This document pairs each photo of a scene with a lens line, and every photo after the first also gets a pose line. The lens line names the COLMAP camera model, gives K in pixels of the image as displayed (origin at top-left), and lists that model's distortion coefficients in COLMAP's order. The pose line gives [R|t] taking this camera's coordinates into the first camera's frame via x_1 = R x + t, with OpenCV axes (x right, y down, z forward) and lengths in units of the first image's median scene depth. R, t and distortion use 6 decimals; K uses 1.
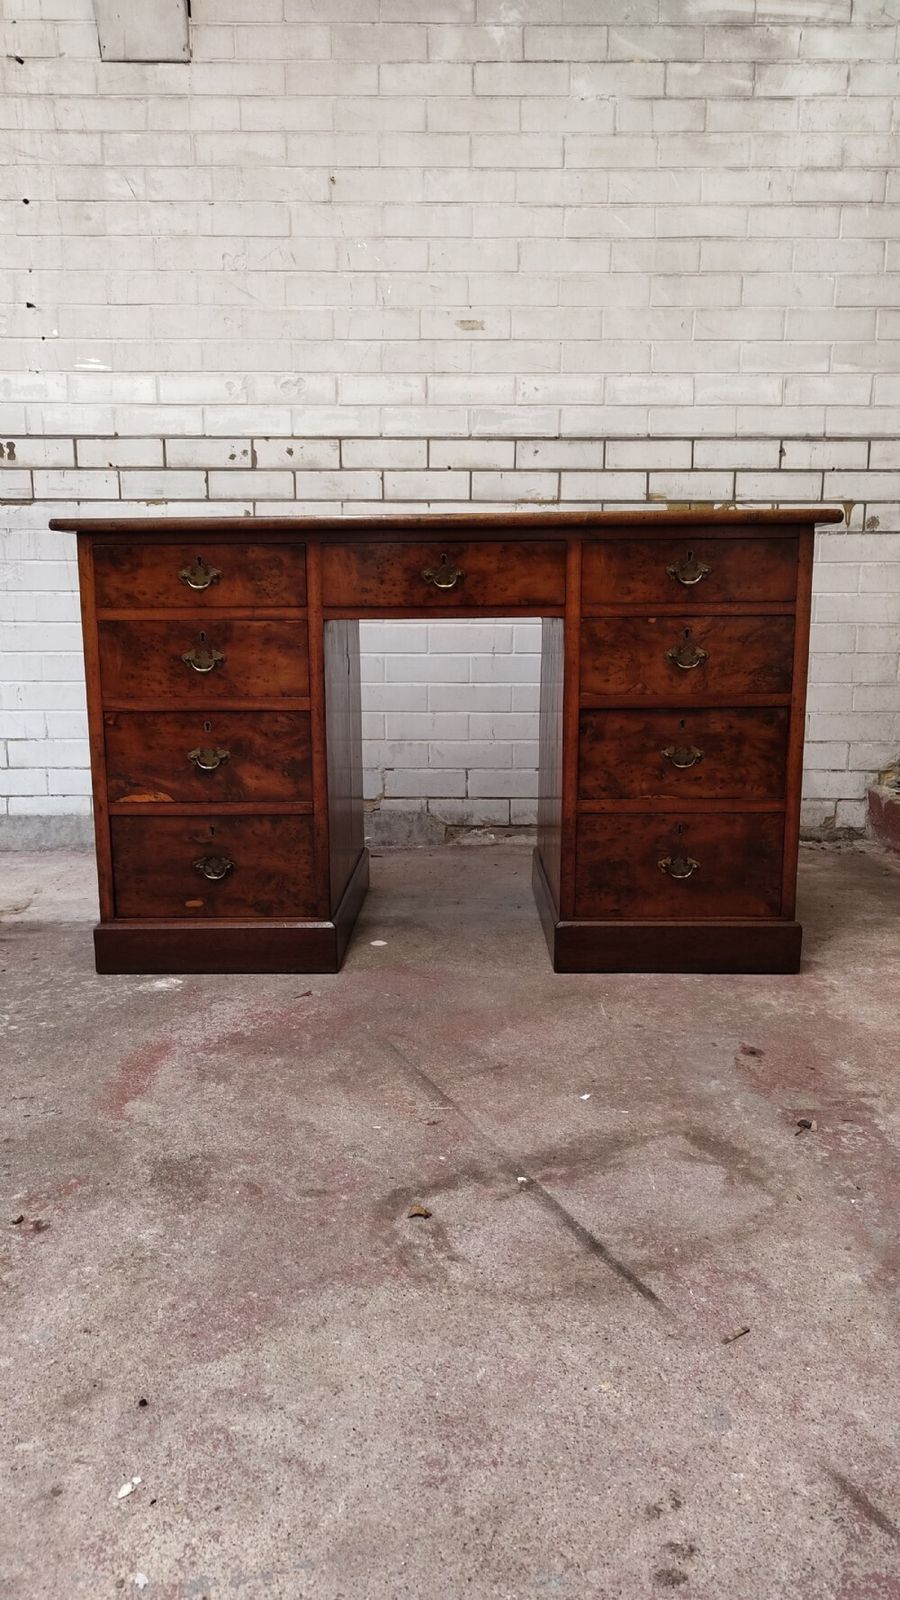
lens RADIAL K [[1109.3, 0, 446.2], [0, 1109.3, 797.6], [0, 0, 1]] dist [0.013224, -0.004261]
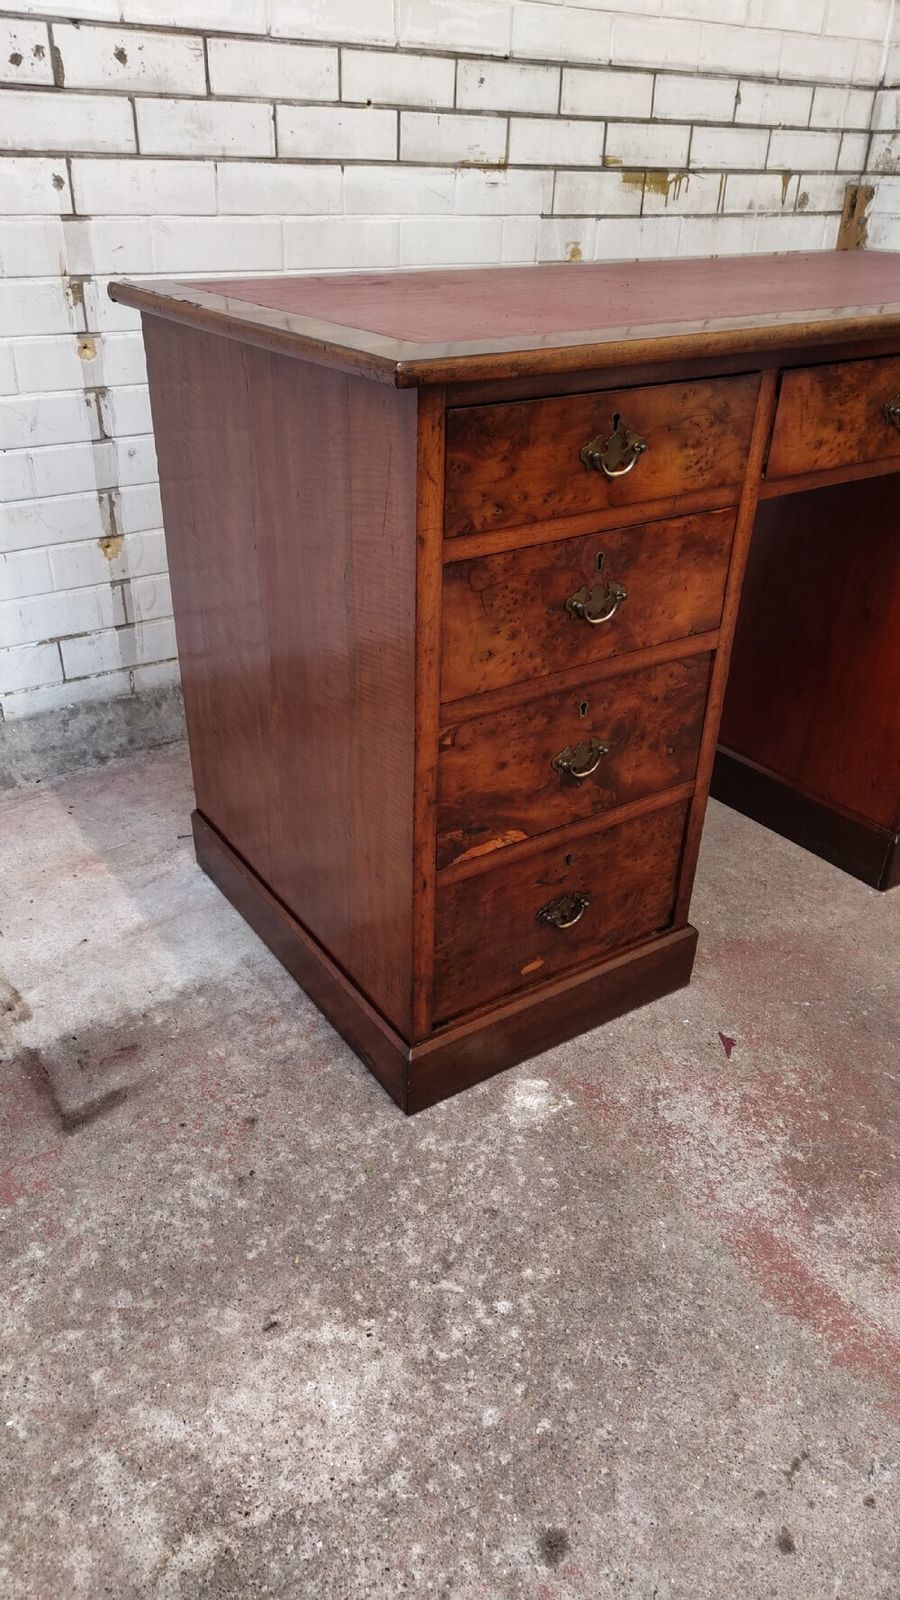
lens RADIAL K [[1109.3, 0, 437.9], [0, 1109.3, 819.5], [0, 0, 1]] dist [0.013224, -0.004261]
pose [[0.821071, -0.277539, 0.498813, -0.574581], [0.082582, 0.922405, 0.377291, -0.232697], [-0.564821, -0.268590, 0.780280, 0.559570]]
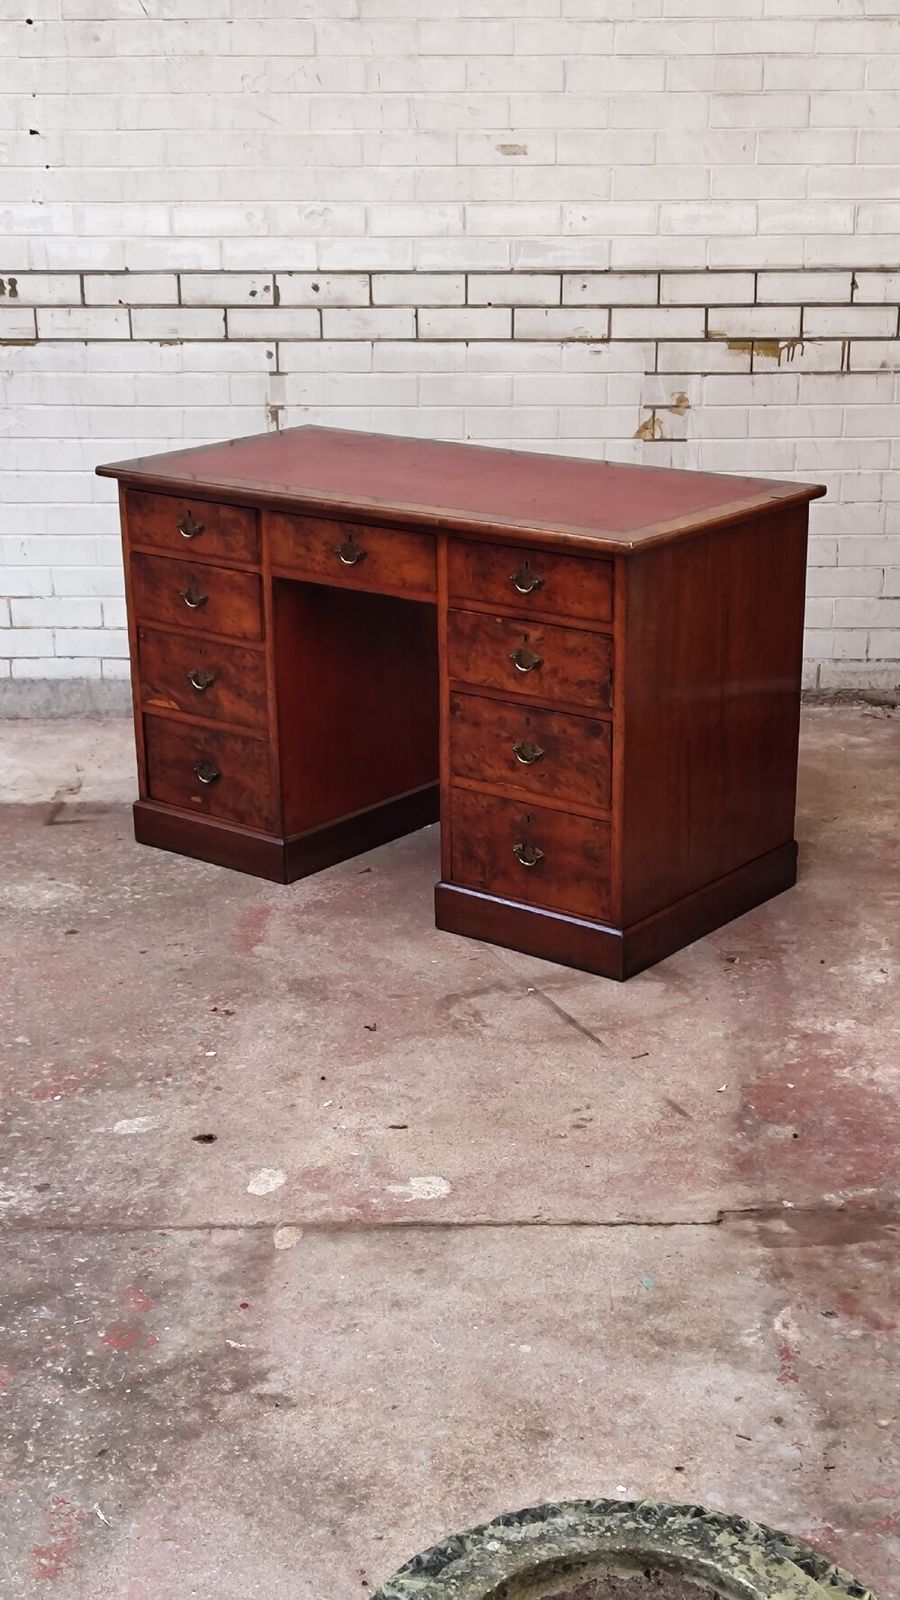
lens RADIAL K [[2218.1, 0, 447.8], [0, 2218.1, 831.1], [0, 0, 1]] dist [0.045667, 0.000000]
pose [[0.999747, 0.000002, -0.022503, 0.014437], [0.003548, 0.987480, 0.157702, -0.231318], [0.022221, -0.157742, 0.987230, -1.295029]]
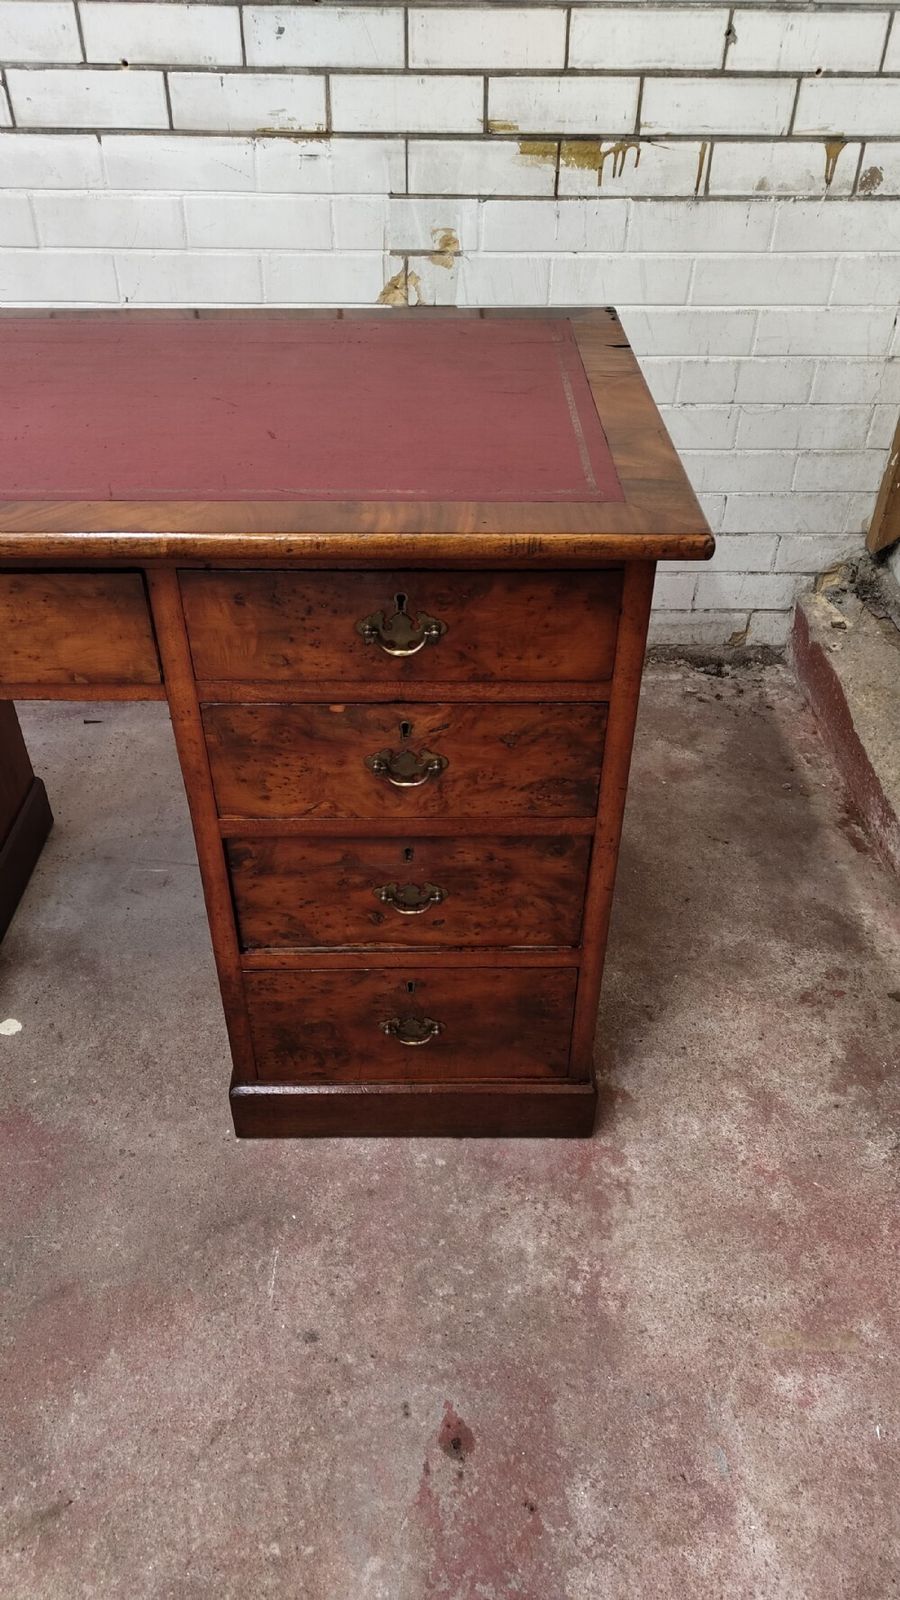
lens RADIAL K [[1109.3, 0, 442.3], [0, 1109.3, 810.0], [0, 0, 1]] dist [0.013224, -0.004261]
pose [[0.999712, -0.008198, 0.022575, 0.212104], [-0.003590, 0.878373, 0.477962, -0.348723], [-0.023747, -0.477905, 0.878091, 0.496388]]
